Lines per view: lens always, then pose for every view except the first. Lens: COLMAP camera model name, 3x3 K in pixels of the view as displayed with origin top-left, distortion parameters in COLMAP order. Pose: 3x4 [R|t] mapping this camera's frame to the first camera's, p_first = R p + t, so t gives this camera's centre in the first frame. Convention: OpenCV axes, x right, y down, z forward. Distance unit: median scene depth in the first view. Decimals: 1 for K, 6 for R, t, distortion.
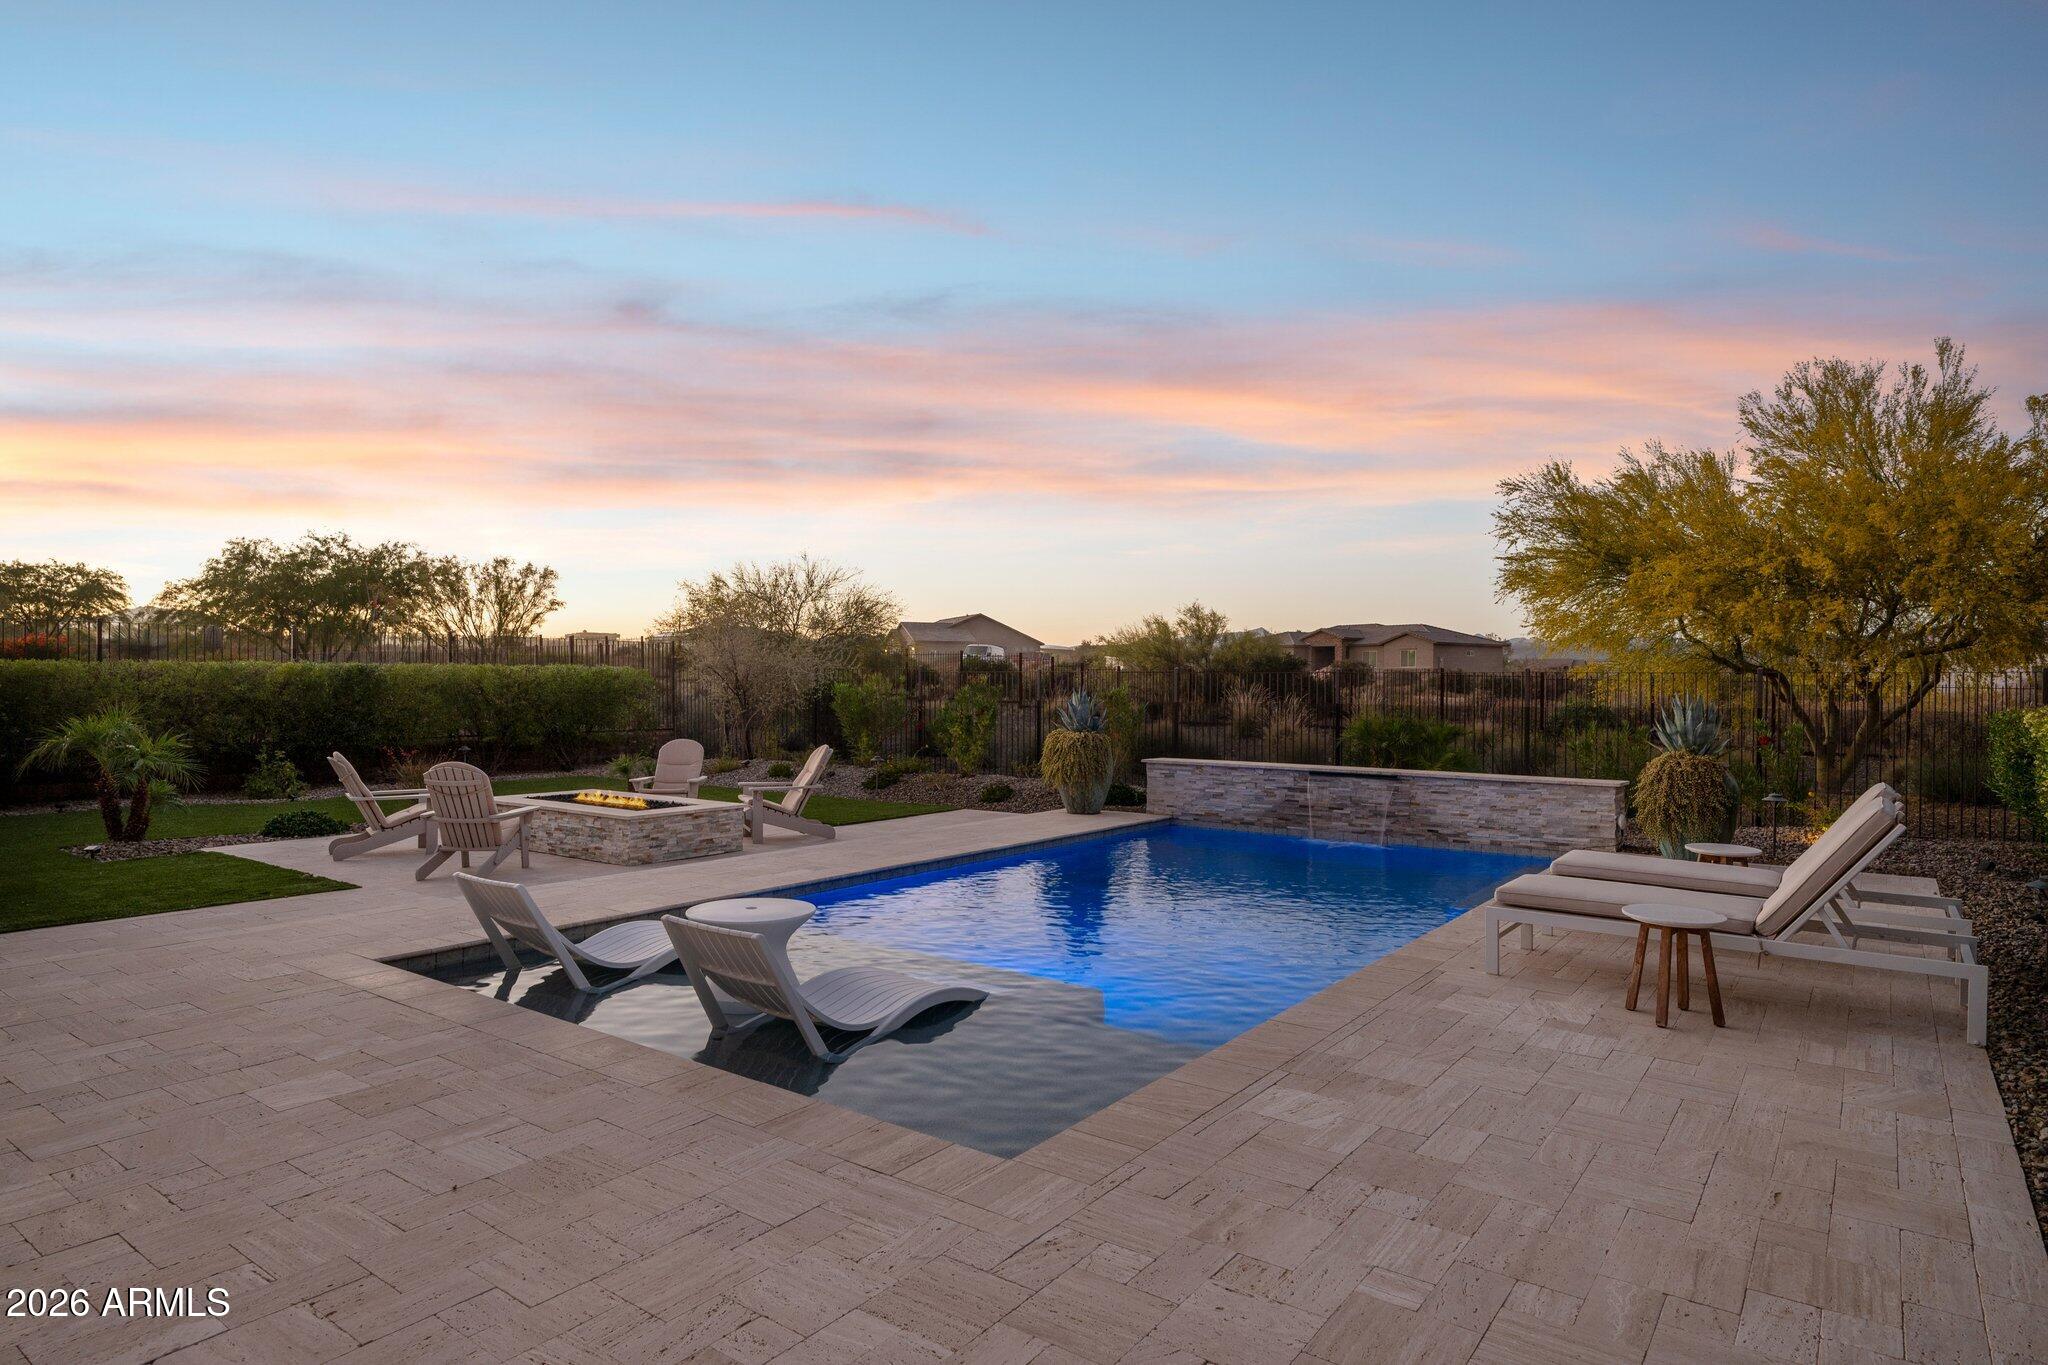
lens RADIAL K [[1192.5, 0, 1023.4], [0, 1192.5, 686.6], [0, 0, 1]] dist [-0.000276, -0.002531]
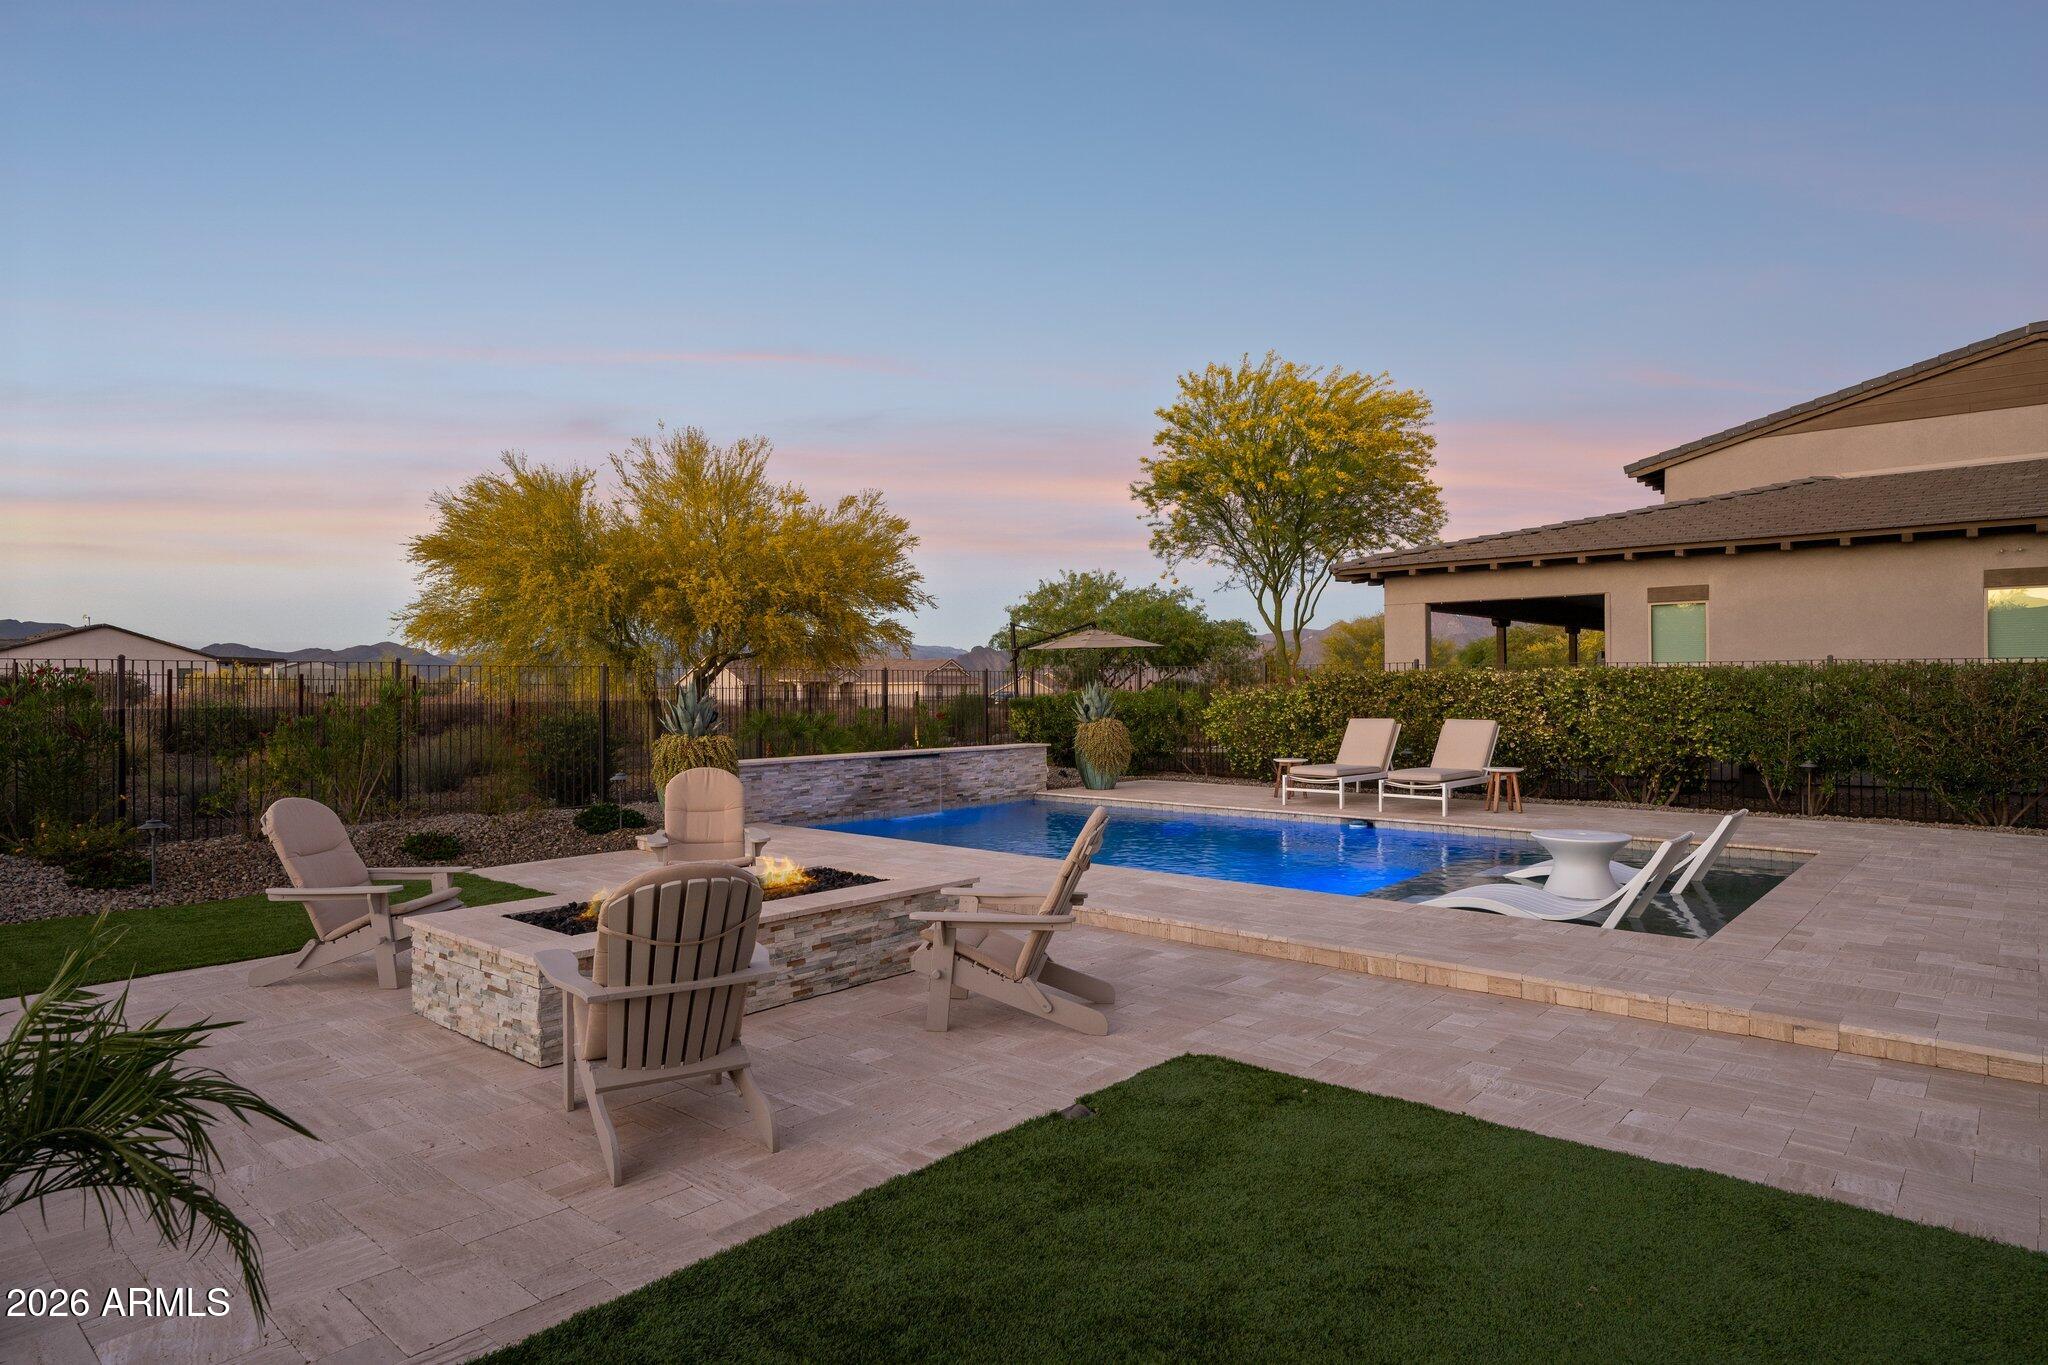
lens RADIAL K [[1192.5, 0, 1030.8], [0, 1192.5, 672.2], [0, 0, 1]] dist [-0.000276, -0.002531]
pose [[0.059354, 0.005555, 0.998222, -0.871818], [0.008959, 0.999941, -0.006097, 0.001165], [-0.998197, 0.009305, 0.059301, 0.829414]]
